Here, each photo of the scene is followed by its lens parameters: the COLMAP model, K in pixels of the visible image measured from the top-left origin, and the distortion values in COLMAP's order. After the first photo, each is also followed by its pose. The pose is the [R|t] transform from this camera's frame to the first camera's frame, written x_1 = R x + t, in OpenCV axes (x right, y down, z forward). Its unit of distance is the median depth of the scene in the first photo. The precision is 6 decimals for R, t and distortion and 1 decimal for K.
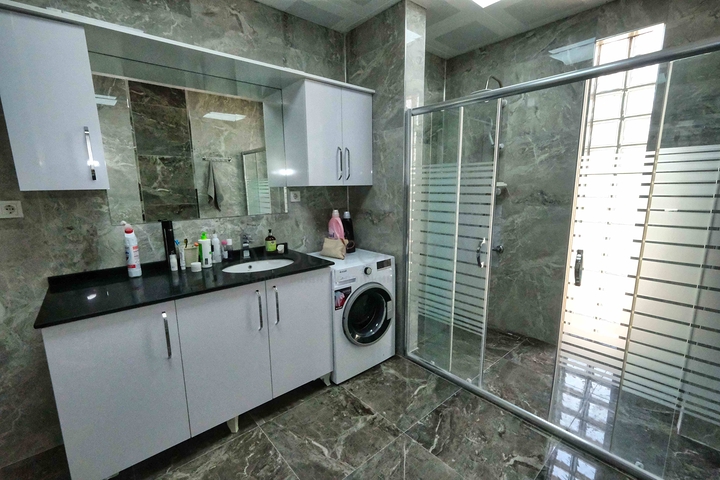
lens RADIAL K [[316.5, 0, 360.0], [0, 316.5, 240.0], [0, 0, 1]] dist [0.001476, 0.000351]
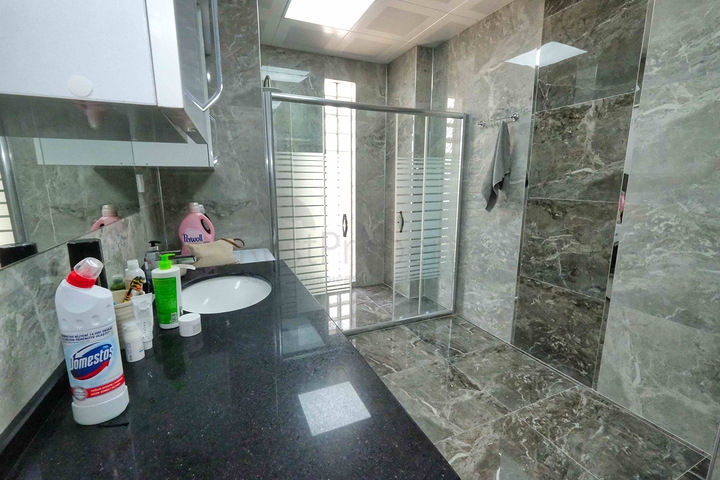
lens RADIAL K [[316.5, 0, 360.0], [0, 316.5, 240.0], [0, 0, 1]] dist [0.001476, 0.000351]
pose [[0.291325, -0.162315, 0.942753, -0.697452], [0.154595, 0.980535, 0.121048, -0.039950], [-0.944050, 0.110481, 0.310747, 0.452975]]
